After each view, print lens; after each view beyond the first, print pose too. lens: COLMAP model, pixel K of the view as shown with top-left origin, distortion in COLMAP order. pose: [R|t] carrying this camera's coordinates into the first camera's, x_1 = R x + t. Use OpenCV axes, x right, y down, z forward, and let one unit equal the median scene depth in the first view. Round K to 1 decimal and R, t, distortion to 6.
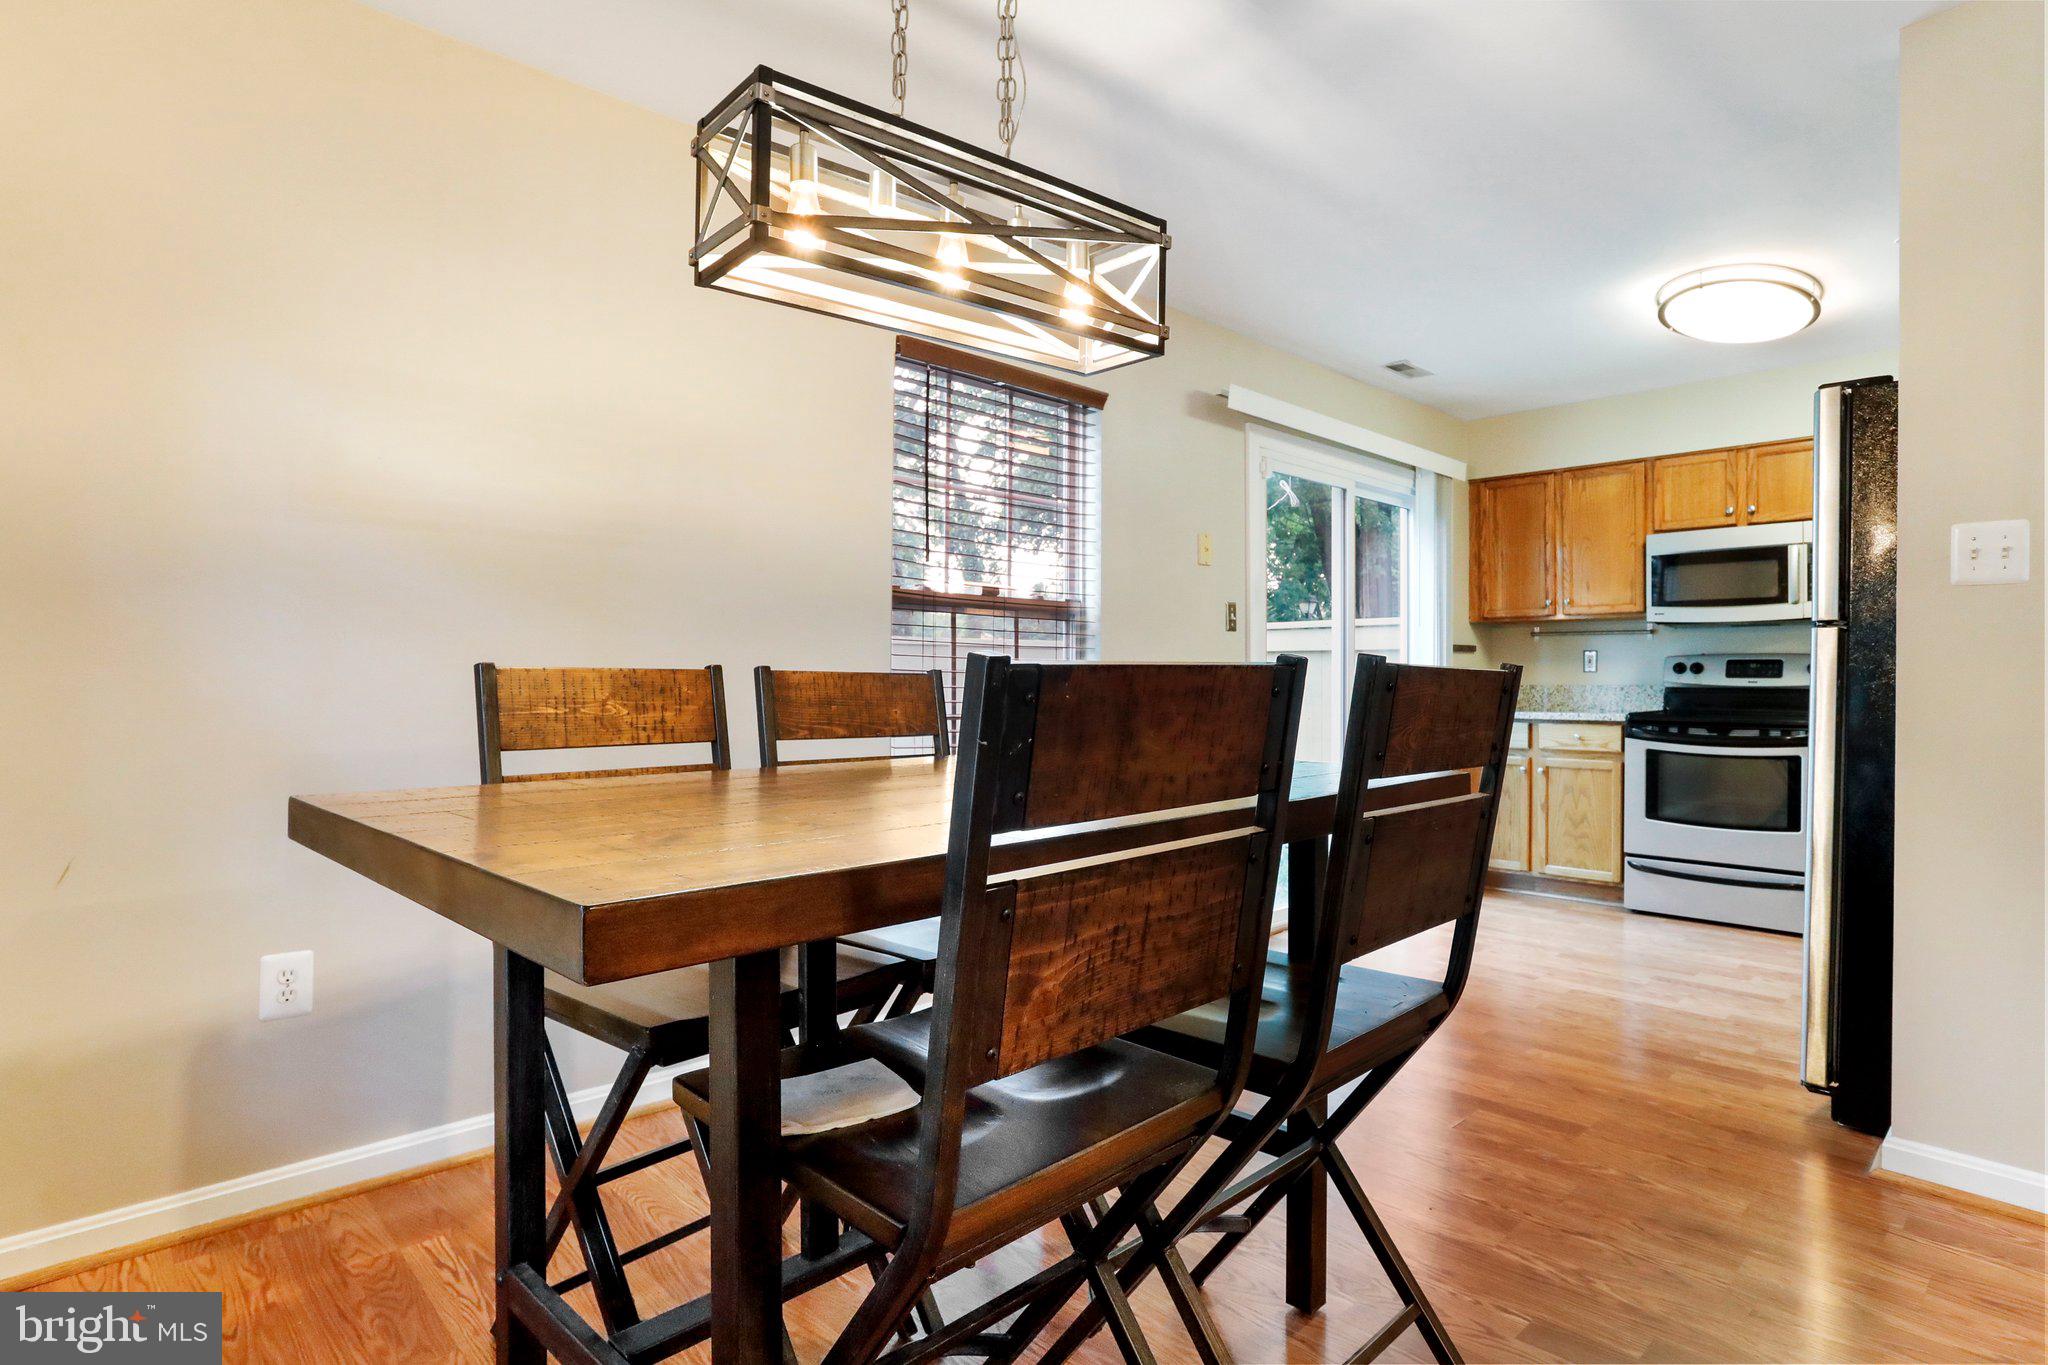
lens RADIAL K [[1050.5, 0, 1012.8], [0, 1050.5, 659.7], [0, 0, 1]] dist [-0.078323, 0.046120]
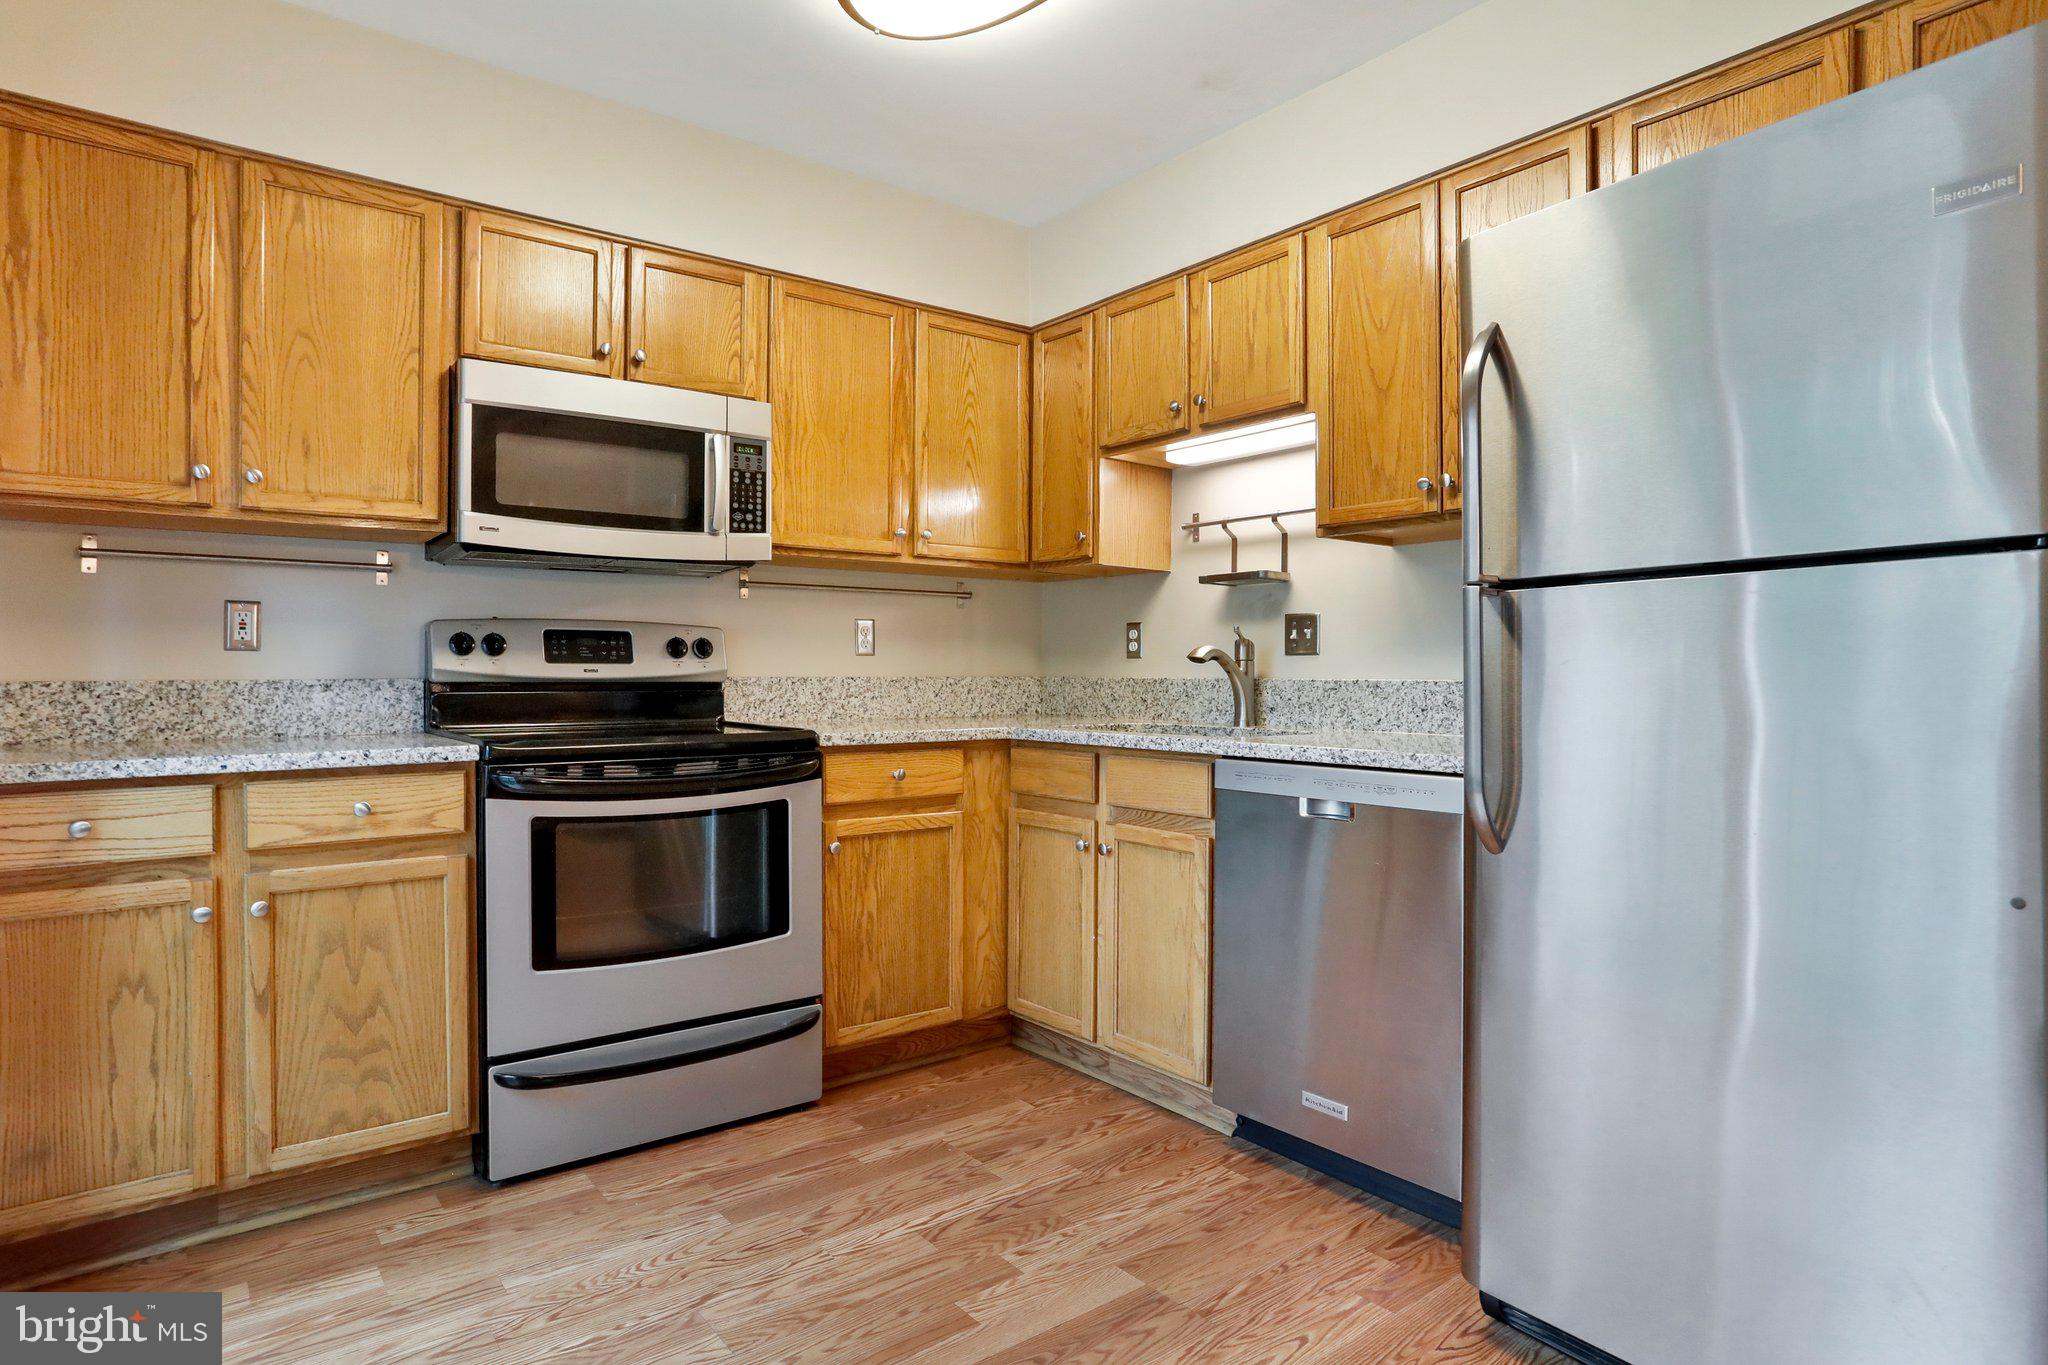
lens RADIAL K [[1129.4, 0, 1029.5], [0, 1129.4, 675.6], [0, 0, 1]] dist [-0.066337, 0.042711]
pose [[0.081239, -0.009269, 0.996652, 0.136114], [-0.014061, 0.999847, 0.010445, 0.014617], [-0.996595, -0.014863, 0.081097, 0.703622]]
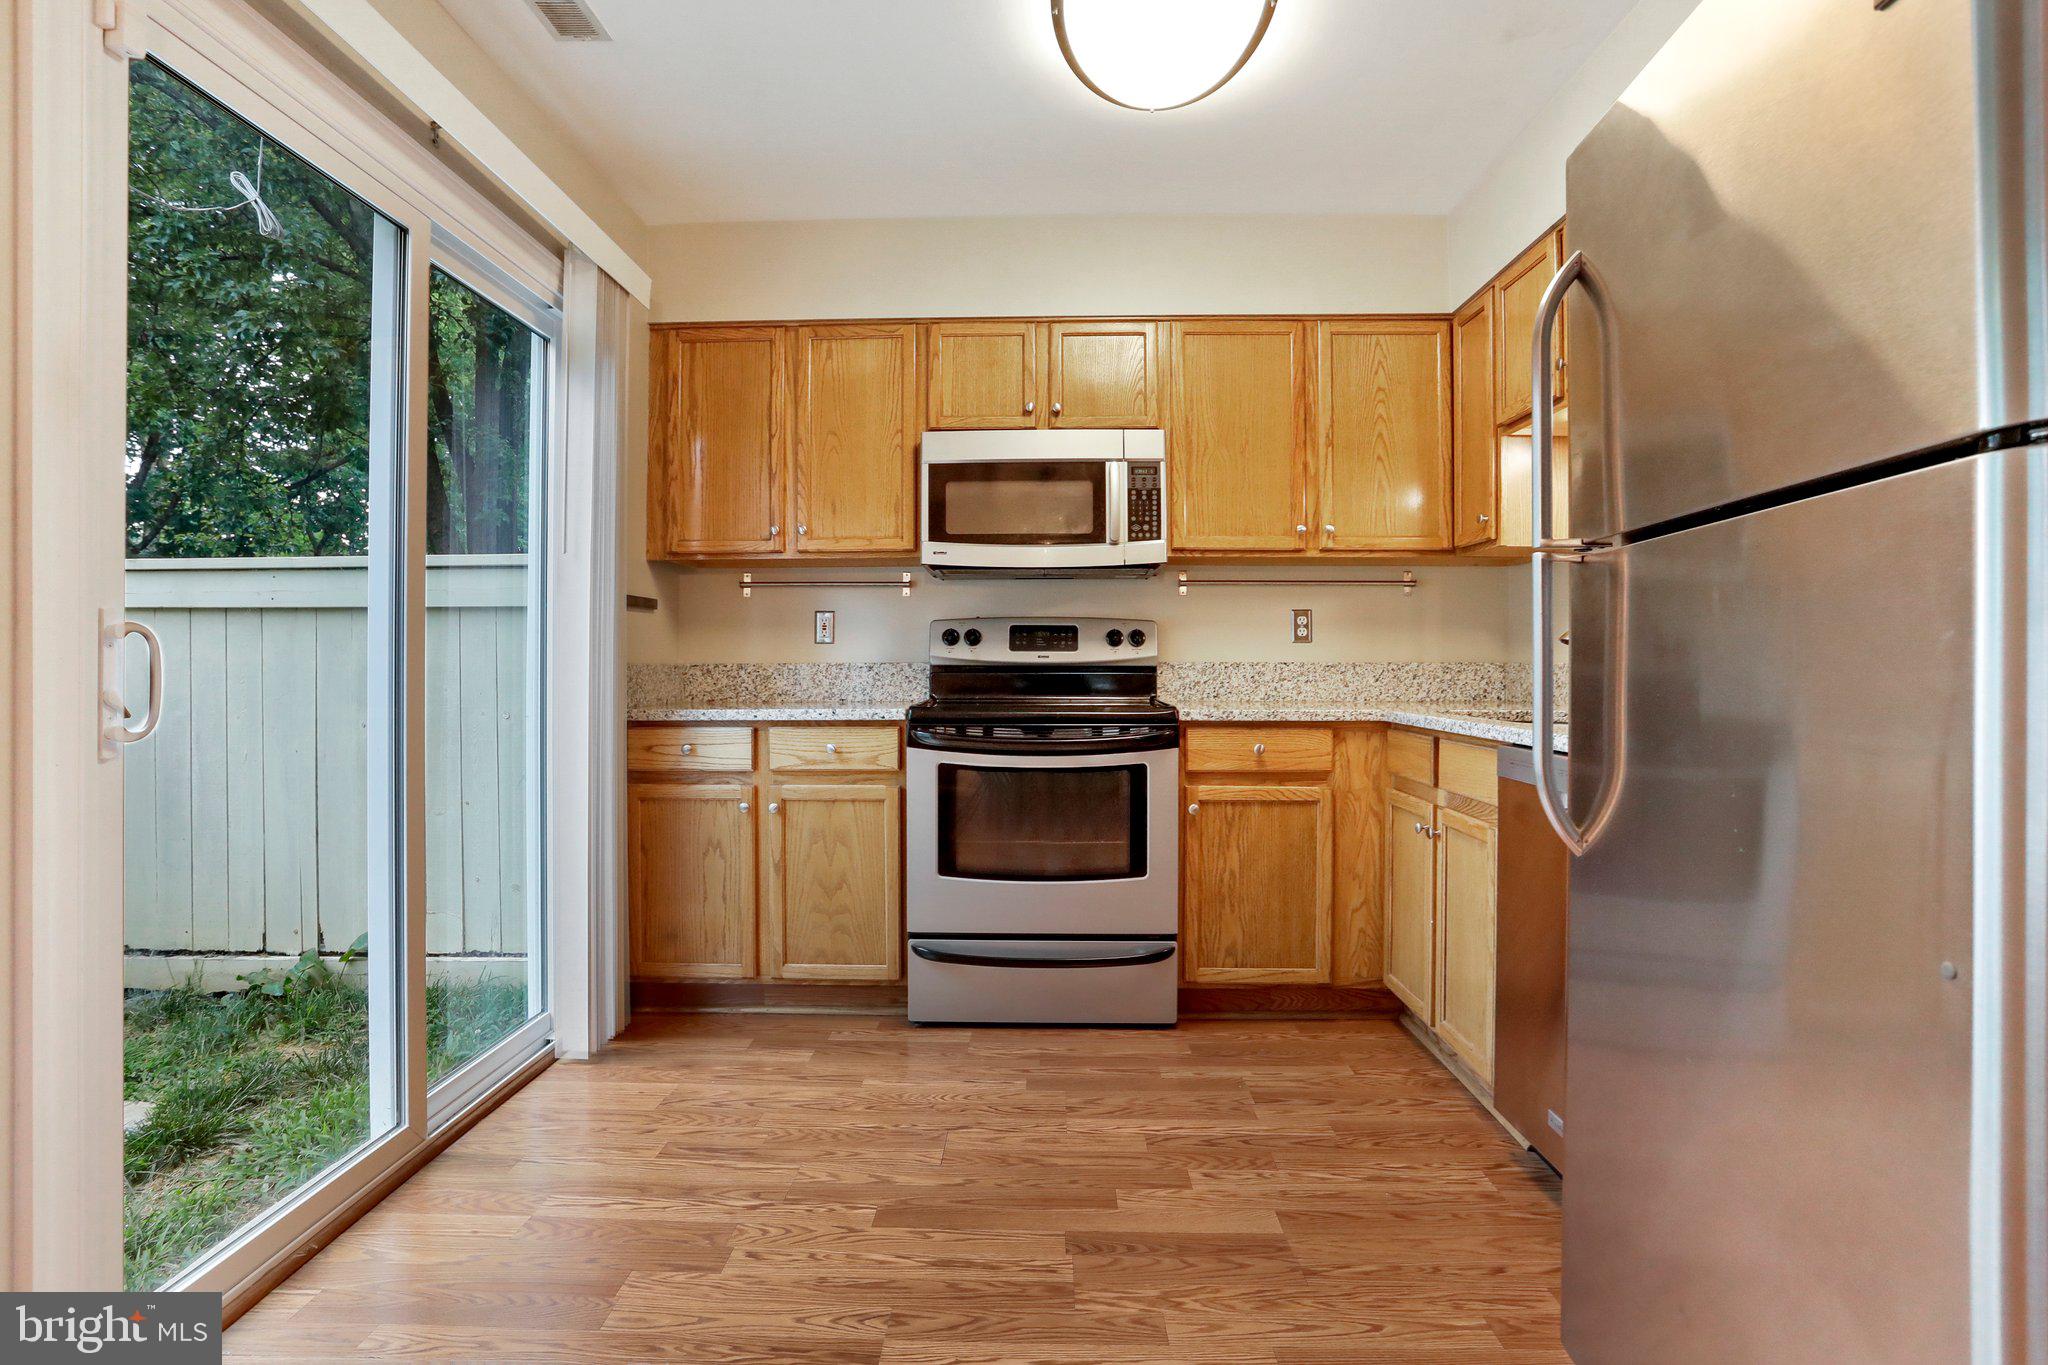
lens RADIAL K [[1050.5, 0, 1012.8], [0, 1050.5, 659.7], [0, 0, 1]] dist [-0.078323, 0.046120]
pose [[0.700567, -0.004781, 0.713570, 0.185428], [-0.005975, 0.999903, 0.012566, 0.014724], [-0.713561, -0.013067, 0.700471, 0.495859]]
